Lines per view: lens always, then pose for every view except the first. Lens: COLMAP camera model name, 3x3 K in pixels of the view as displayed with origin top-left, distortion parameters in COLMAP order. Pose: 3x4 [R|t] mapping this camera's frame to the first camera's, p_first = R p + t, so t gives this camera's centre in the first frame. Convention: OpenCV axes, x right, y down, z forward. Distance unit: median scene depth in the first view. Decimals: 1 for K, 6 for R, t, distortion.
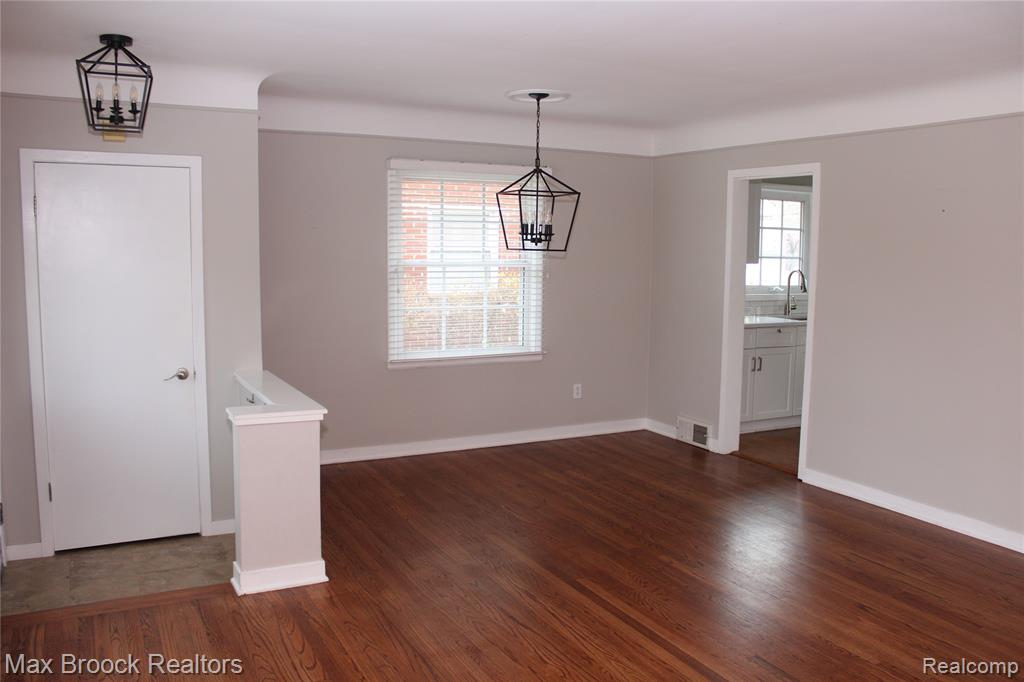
lens RADIAL K [[854.0, 0, 512.0], [0, 854.0, 341.0], [0, 0, 1]] dist [-0.149392, 0.122754]
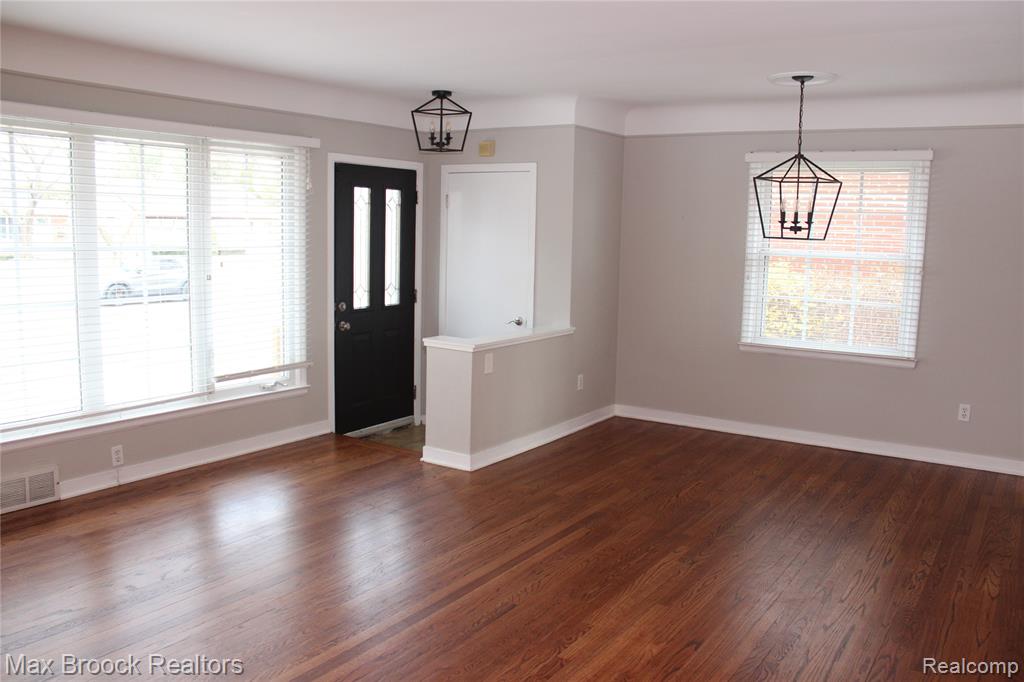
lens RADIAL K [[854.0, 0, 512.0], [0, 854.0, 341.0], [0, 0, 1]] dist [-0.149392, 0.122754]
pose [[0.485980, 0.114874, -0.866387, 0.716683], [-0.115561, 0.991066, 0.066584, -0.018173], [0.866296, 0.067762, 0.494914, 0.260860]]
